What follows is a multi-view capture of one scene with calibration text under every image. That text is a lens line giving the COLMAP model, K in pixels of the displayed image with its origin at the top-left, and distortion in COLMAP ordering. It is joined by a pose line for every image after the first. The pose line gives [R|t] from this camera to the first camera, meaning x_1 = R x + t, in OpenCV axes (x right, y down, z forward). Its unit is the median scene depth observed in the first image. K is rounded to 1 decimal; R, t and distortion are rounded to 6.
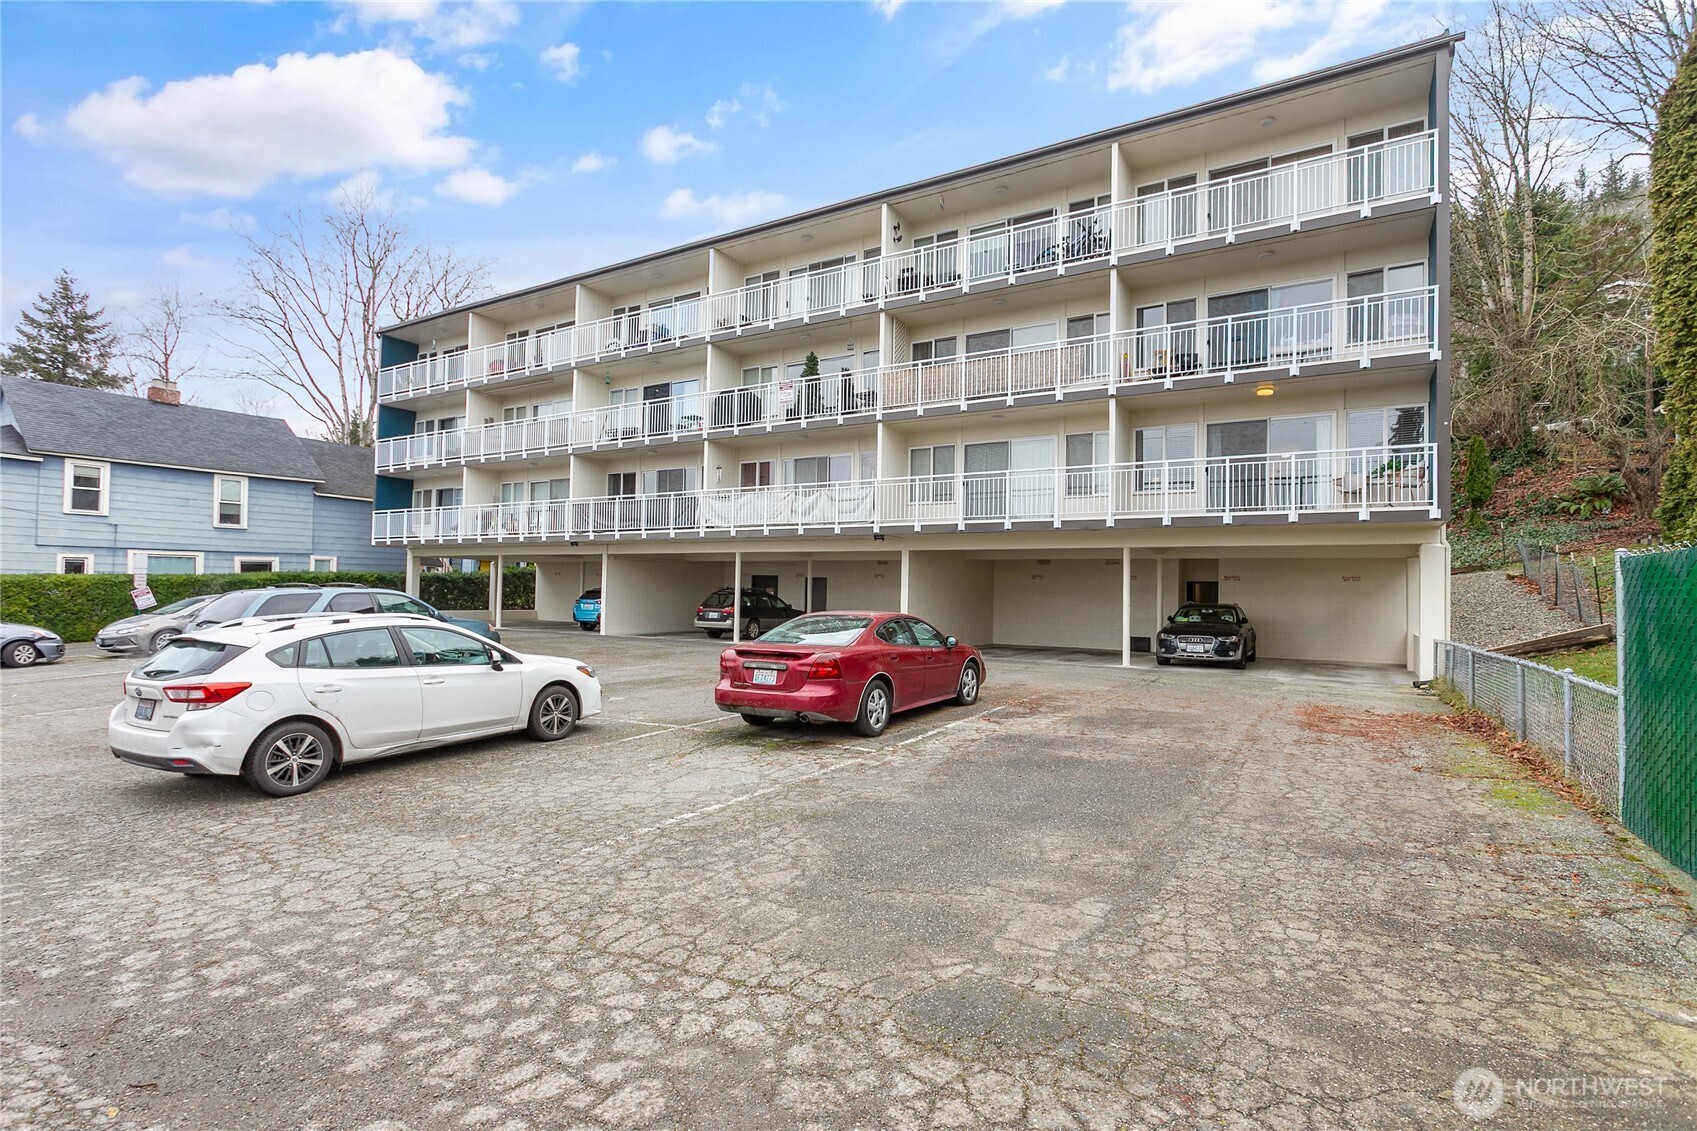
lens RADIAL K [[805.4, 0, 847.2], [0, 805.4, 555.6], [0, 0, 1]] dist [0.002055, 0.000613]
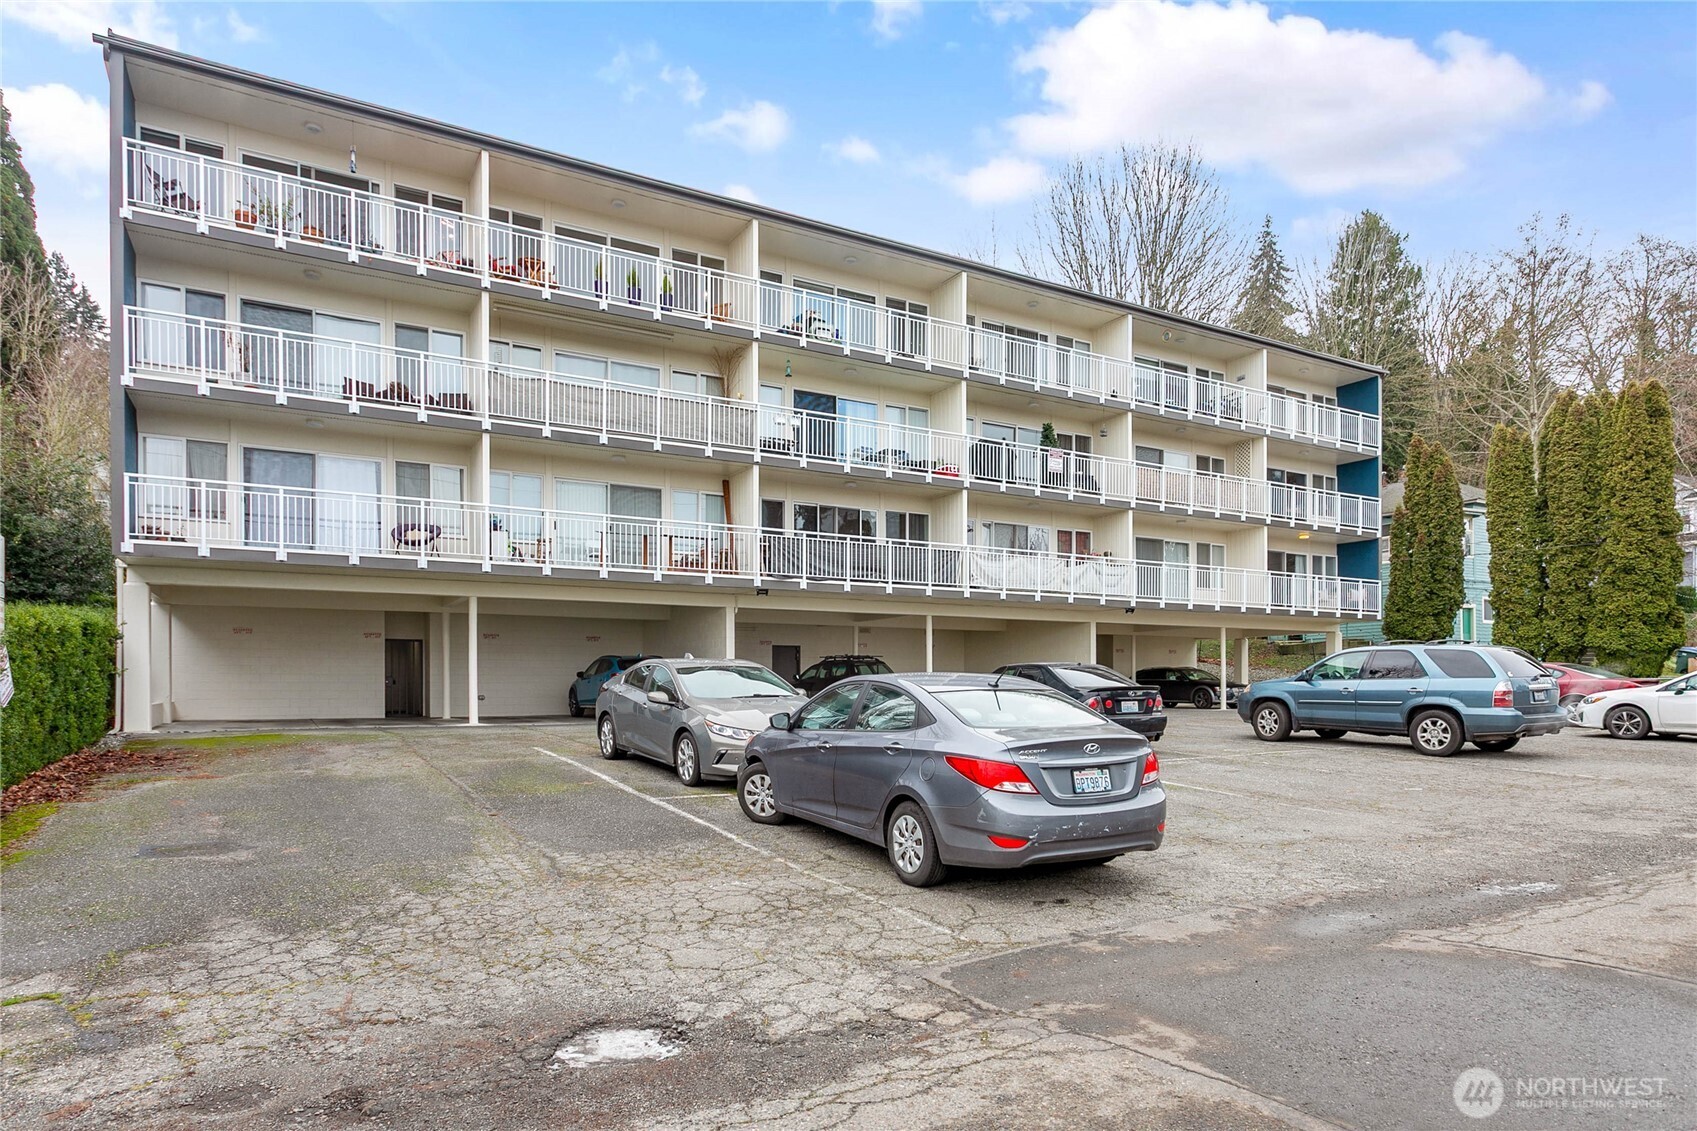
lens RADIAL K [[858.7, 0, 709.2], [0, 858.7, 655.2], [0, 0, 1]] dist [-0.000003, -0.000141]
pose [[0.563845, -0.013362, 0.825772, -1.119519], [-0.044933, 0.997892, 0.046828, 0.009183], [-0.824657, -0.063508, 0.562056, 0.678718]]
